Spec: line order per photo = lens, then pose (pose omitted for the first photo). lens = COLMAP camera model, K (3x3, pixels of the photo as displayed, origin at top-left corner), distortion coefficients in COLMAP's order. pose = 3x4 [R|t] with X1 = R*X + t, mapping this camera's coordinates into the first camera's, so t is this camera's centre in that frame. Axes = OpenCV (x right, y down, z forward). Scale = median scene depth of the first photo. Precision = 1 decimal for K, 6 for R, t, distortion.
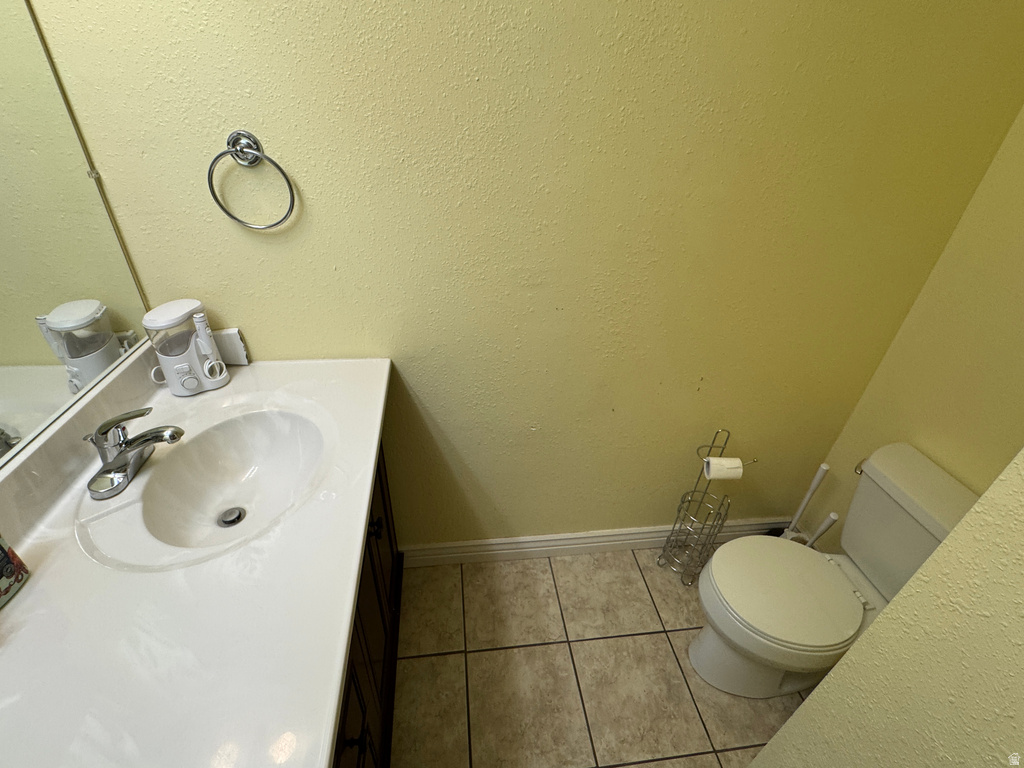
lens RADIAL K [[452.7, 0, 506.7], [0, 452.7, 380.1], [0, 0, 1]] dist [-0.001991, -0.000311]
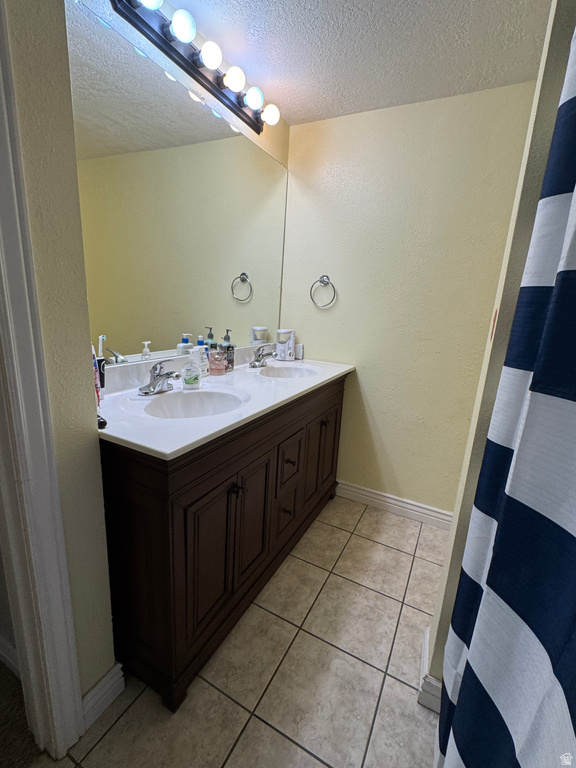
lens RADIAL K [[339.5, 0, 291.1], [0, 339.5, 384.4], [0, 0, 1]] dist [-0.001991, -0.000311]
pose [[0.821928, 0.137618, -0.552717, 0.383317], [-0.322918, 0.911945, -0.253141, 0.505145], [0.469211, 0.386546, 0.793992, -0.411943]]
